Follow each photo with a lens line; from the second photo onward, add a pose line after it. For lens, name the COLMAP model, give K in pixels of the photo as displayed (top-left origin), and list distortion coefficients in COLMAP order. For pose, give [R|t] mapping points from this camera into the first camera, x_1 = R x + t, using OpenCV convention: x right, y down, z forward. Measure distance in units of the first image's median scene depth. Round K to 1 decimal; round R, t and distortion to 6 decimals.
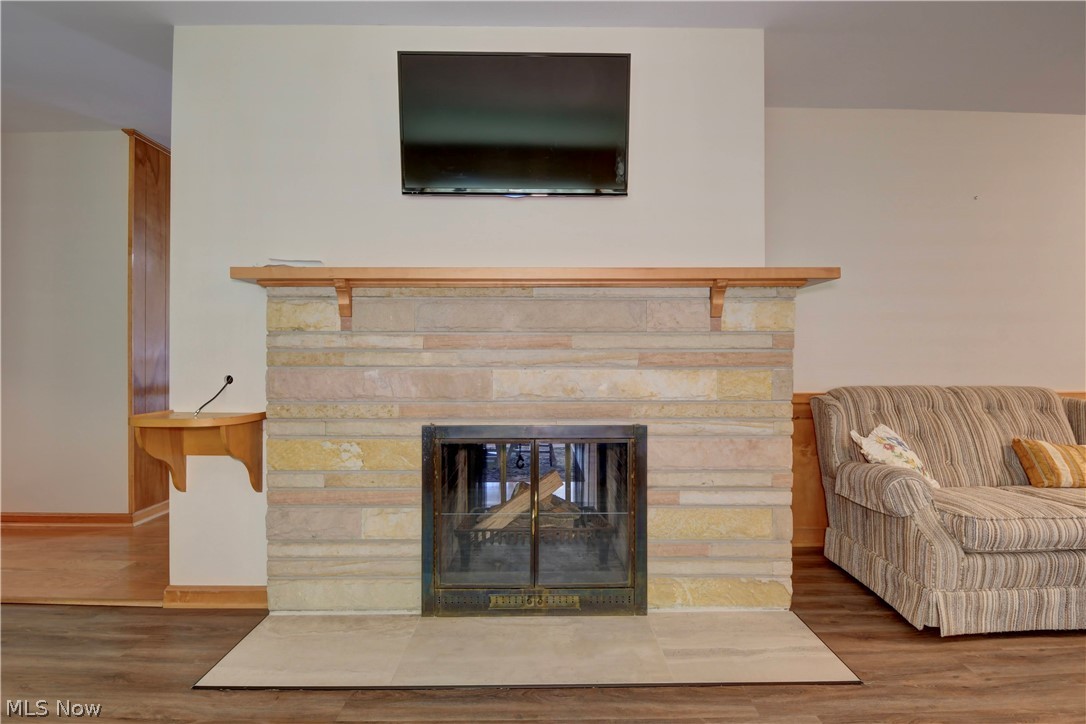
lens RADIAL K [[513.7, 0, 541.5], [0, 513.7, 358.4], [0, 0, 1]] dist [0.008888, -0.014361]
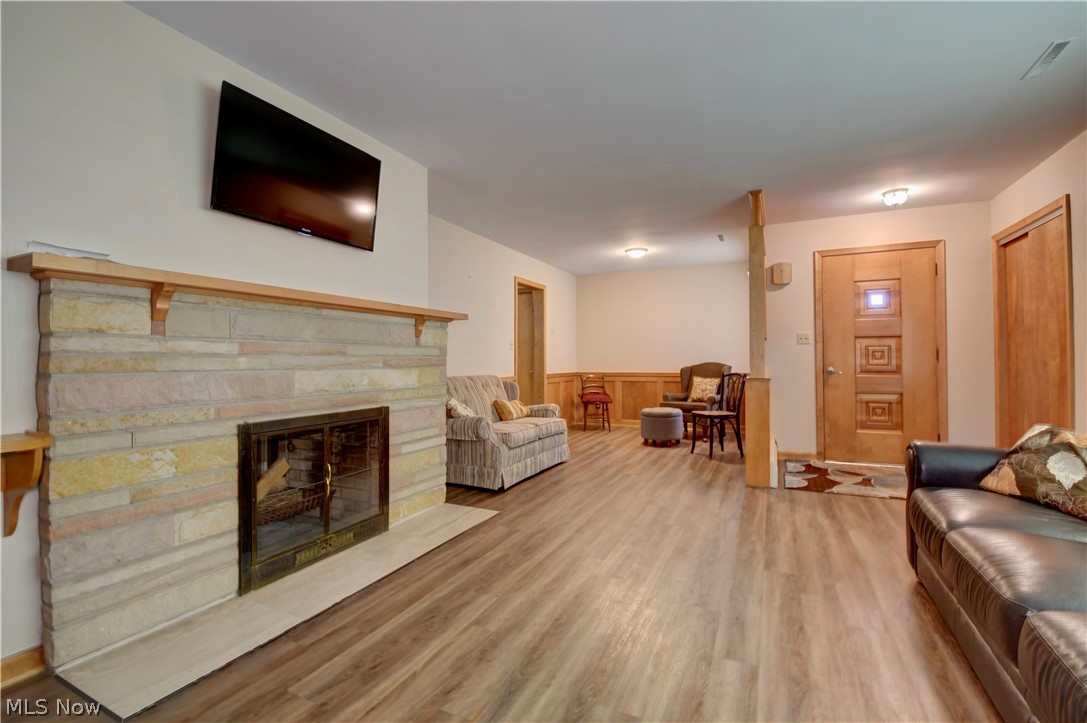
lens RADIAL K [[477.2, 0, 547.2], [0, 477.2, 357.2], [0, 0, 1]] dist [-0.004517, -0.007533]
pose [[0.438332, 0.003423, 0.898807, -0.857181], [0.005611, 0.999963, -0.006544, -0.002352], [-0.898796, 0.007912, 0.438296, -0.046407]]
